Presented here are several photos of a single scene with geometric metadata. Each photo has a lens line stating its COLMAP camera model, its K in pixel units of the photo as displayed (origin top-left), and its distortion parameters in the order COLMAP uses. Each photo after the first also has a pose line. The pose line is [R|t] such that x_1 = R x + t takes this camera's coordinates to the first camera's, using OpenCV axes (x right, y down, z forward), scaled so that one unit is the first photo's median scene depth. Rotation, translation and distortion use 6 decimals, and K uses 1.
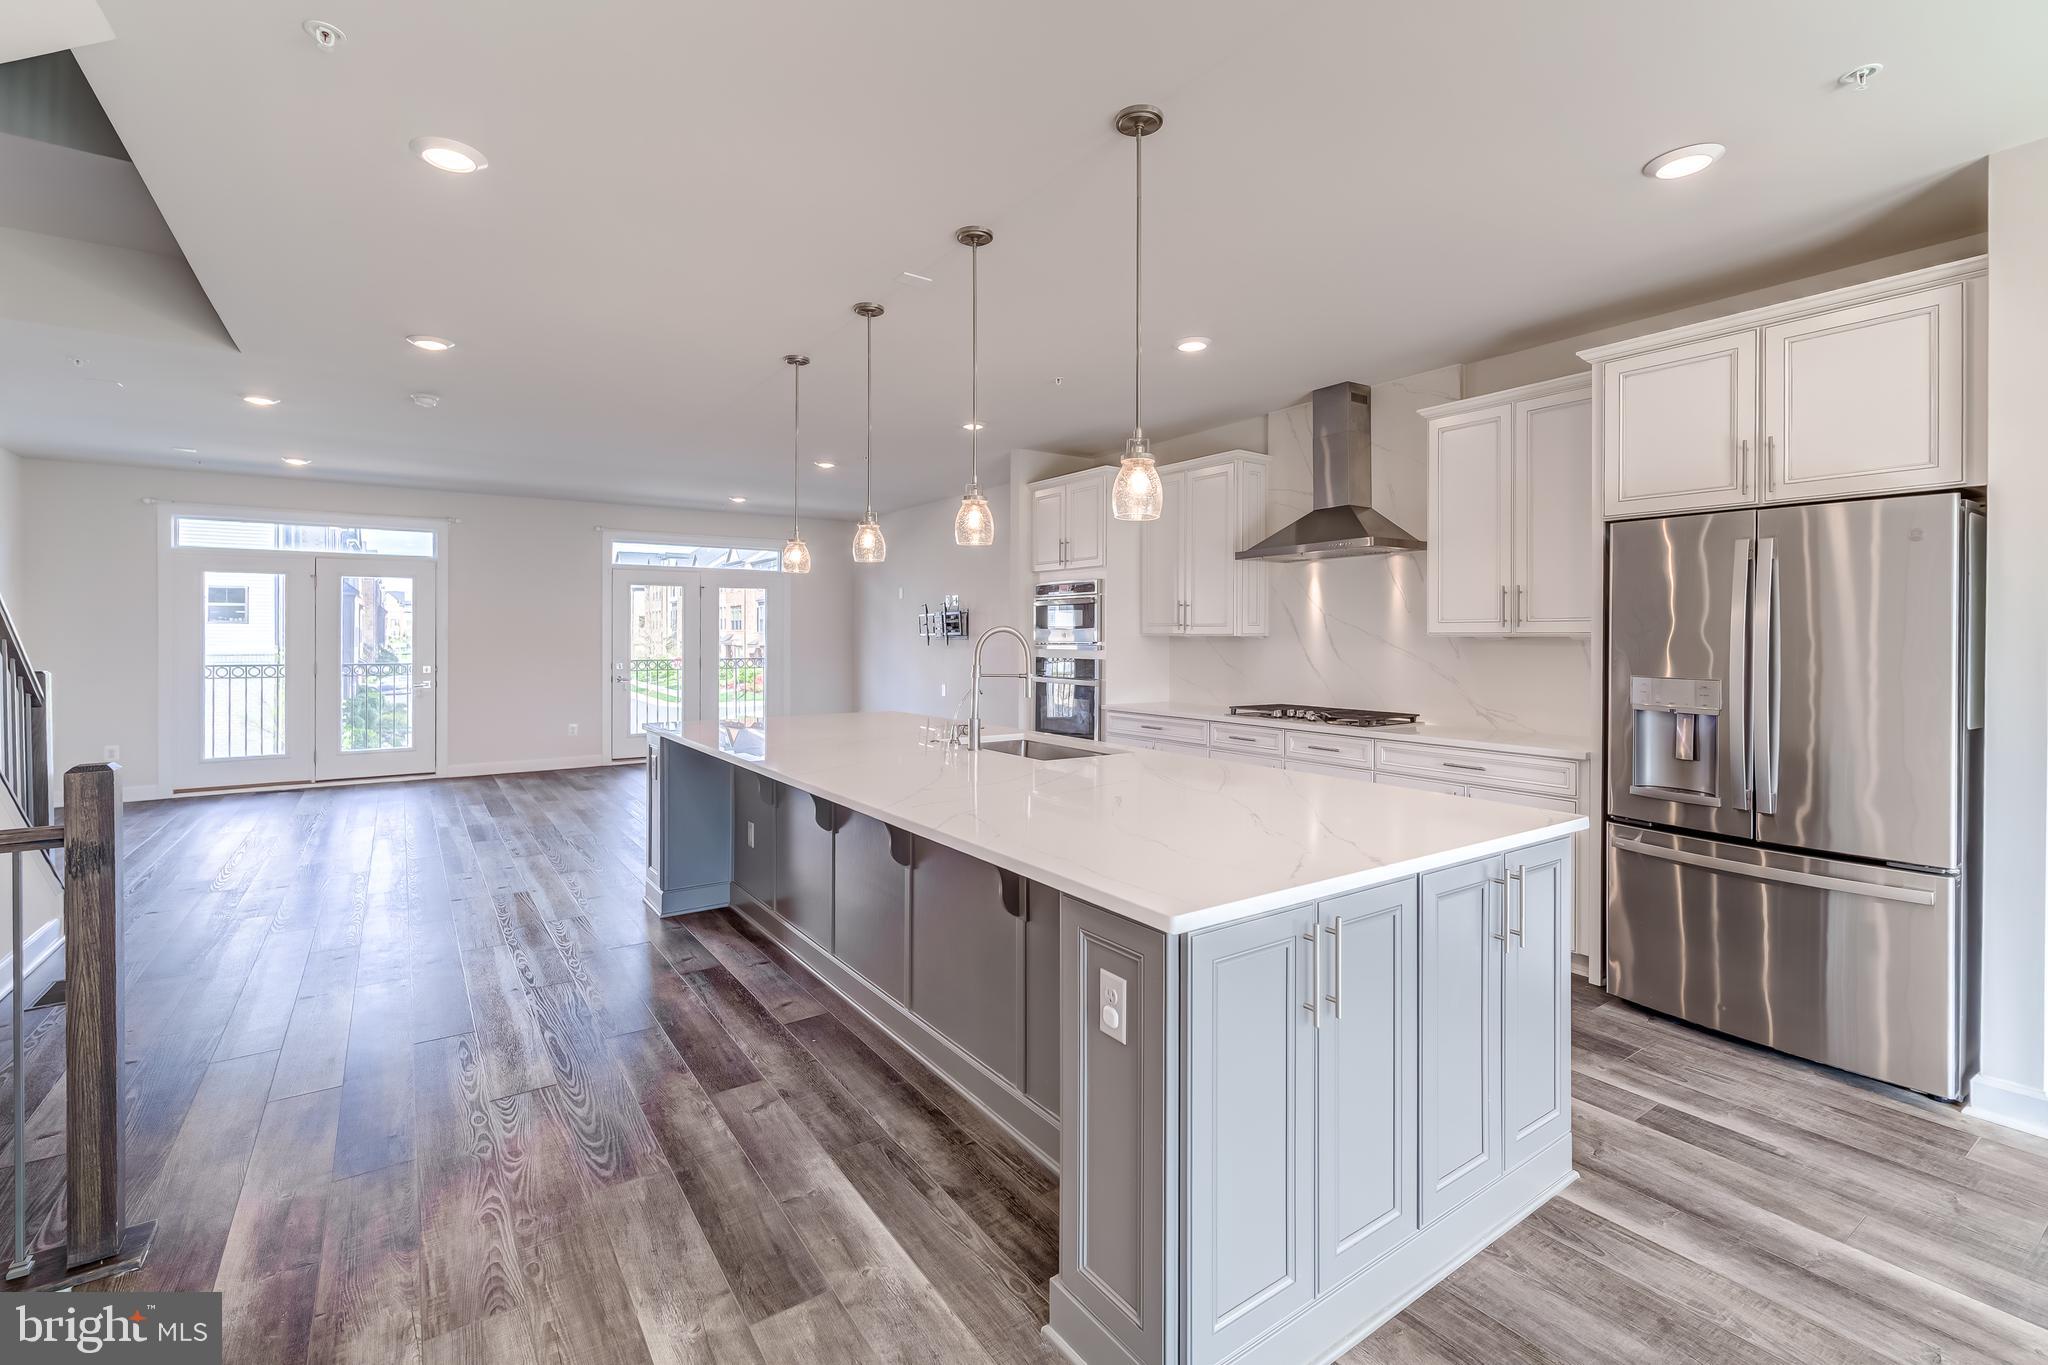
lens RADIAL K [[895.5, 0, 998.2], [0, 895.5, 643.2], [0, 0, 1]] dist [0.003475, 0.000266]
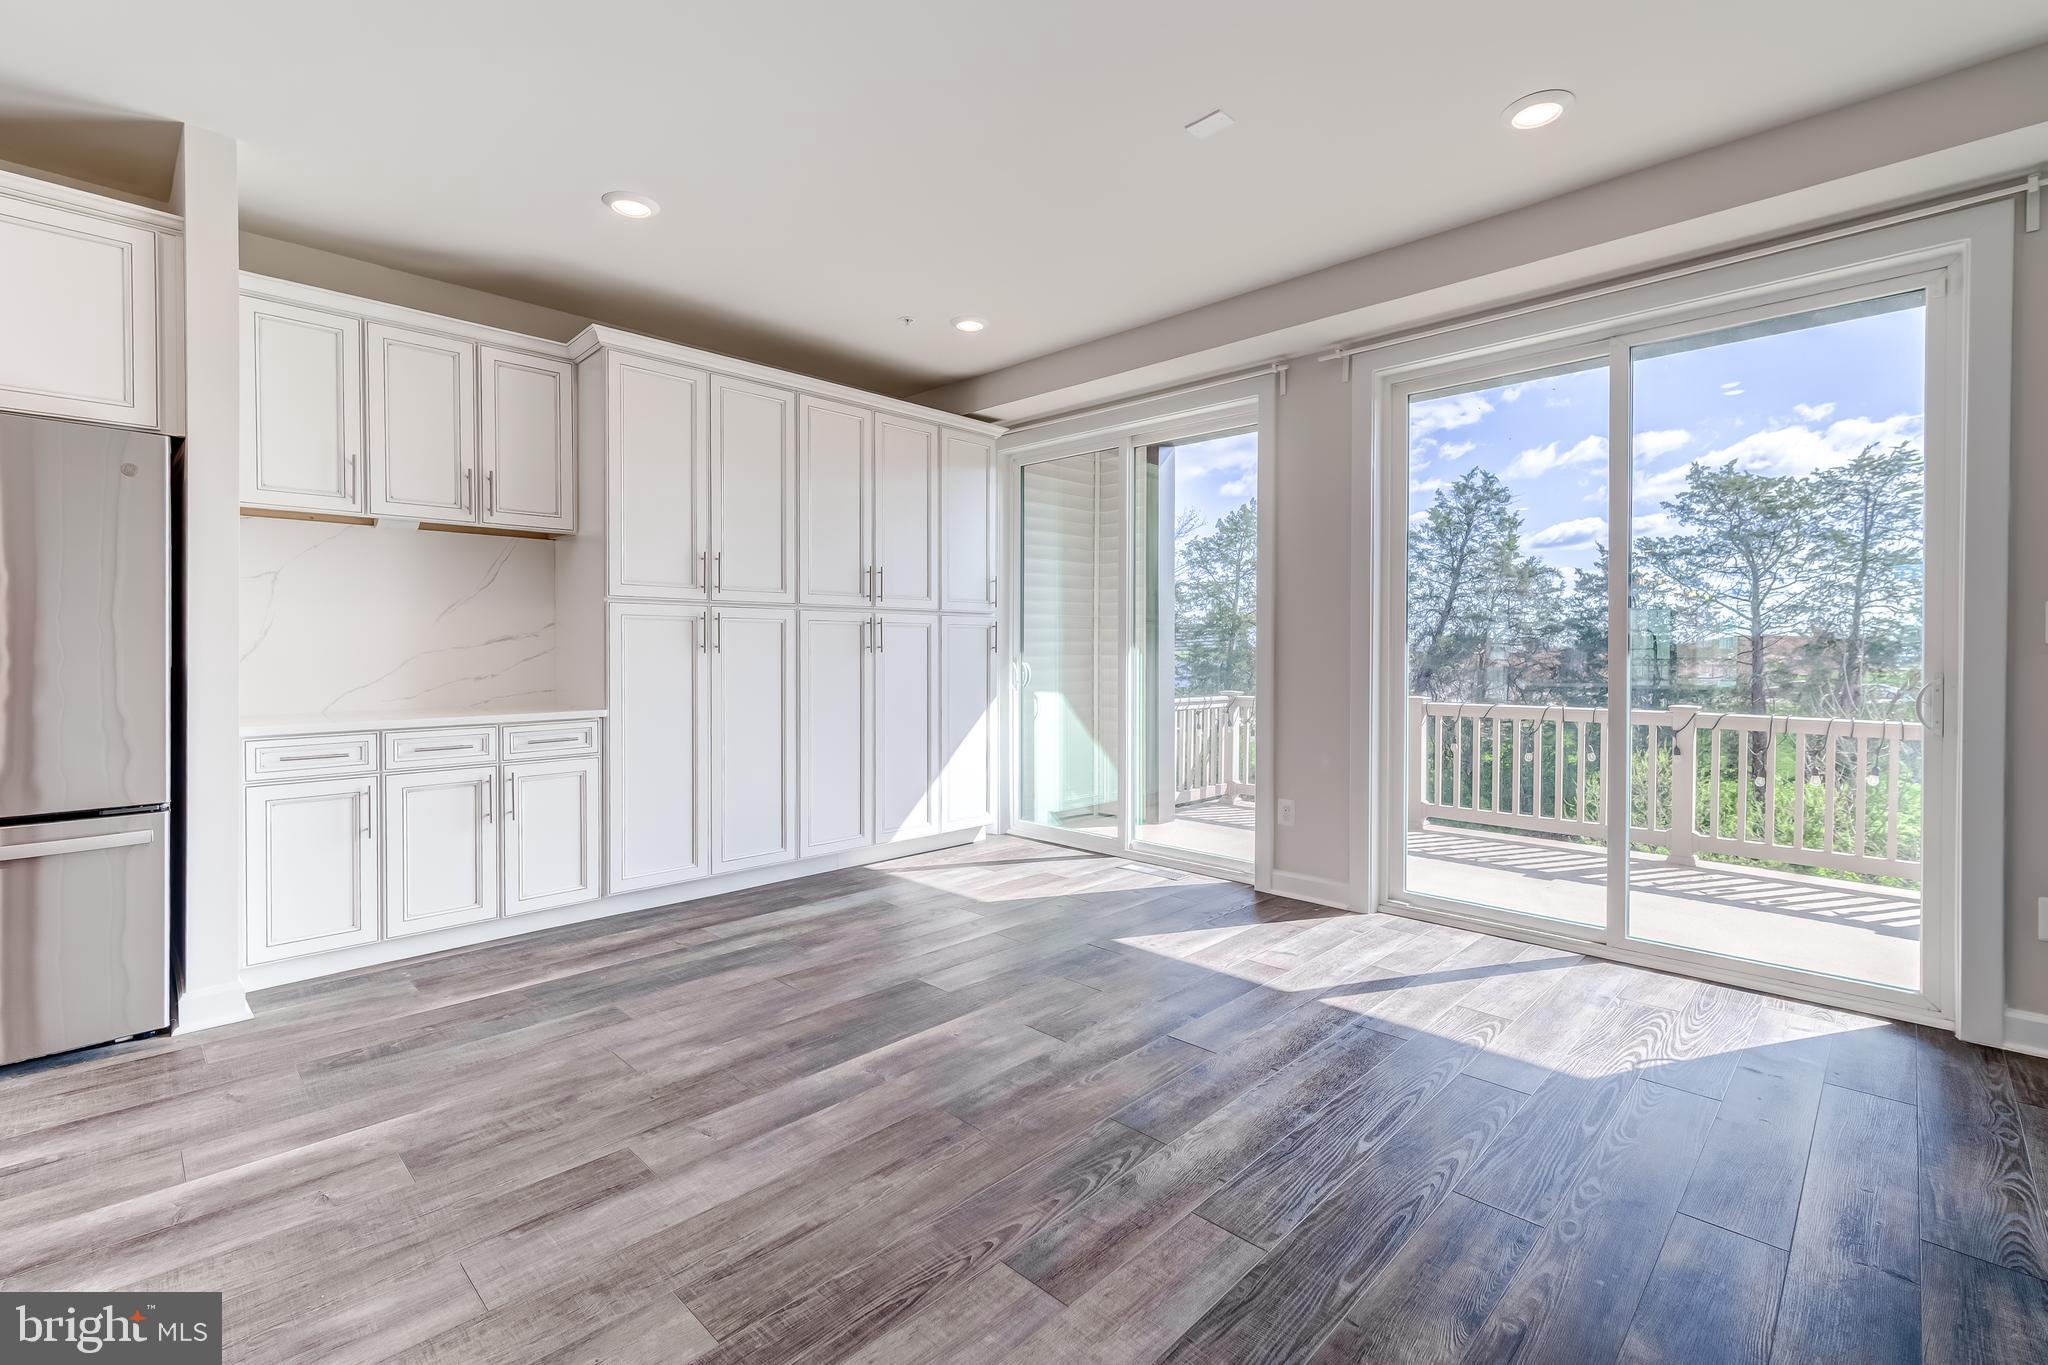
lens RADIAL K [[895.5, 0, 1017.8], [0, 895.5, 659.2], [0, 0, 1]] dist [0.003475, 0.000266]
pose [[-0.200959, -0.010043, 0.979548, -0.086028], [0.006950, 0.999908, 0.011677, 0.051103], [-0.979575, 0.009154, -0.200871, 0.156799]]
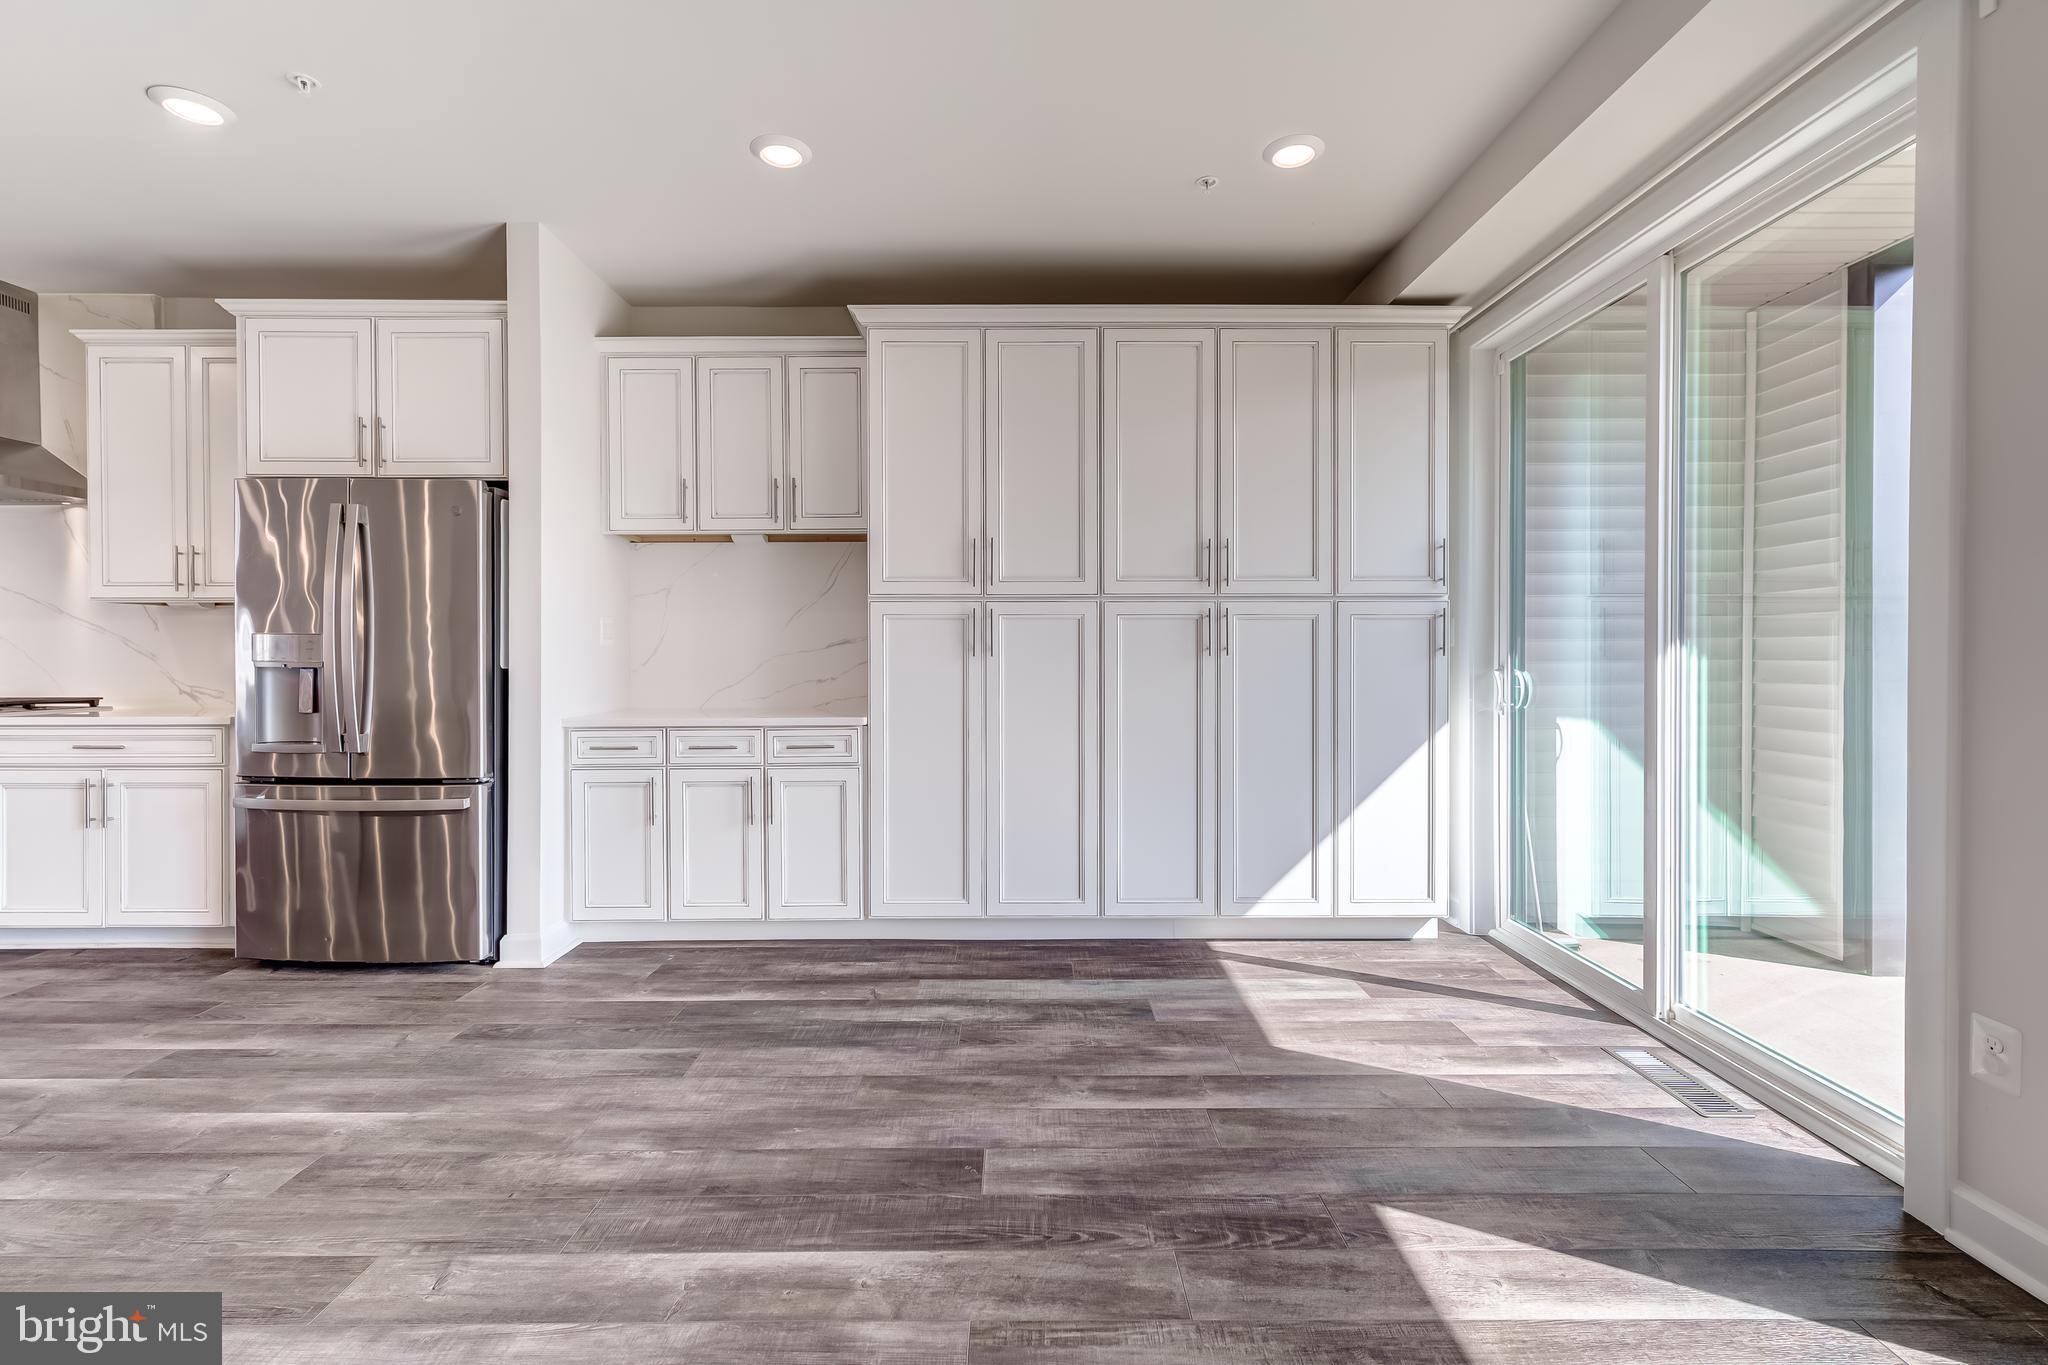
lens RADIAL K [[895.5, 0, 1031.2], [0, 895.5, 657.2], [0, 0, 1]] dist [0.003475, 0.000266]
pose [[0.550459, -0.004002, 0.834852, 0.272007], [0.008207, 0.999966, -0.000618, 0.055482], [-0.834822, 0.007192, 0.550473, -0.212495]]
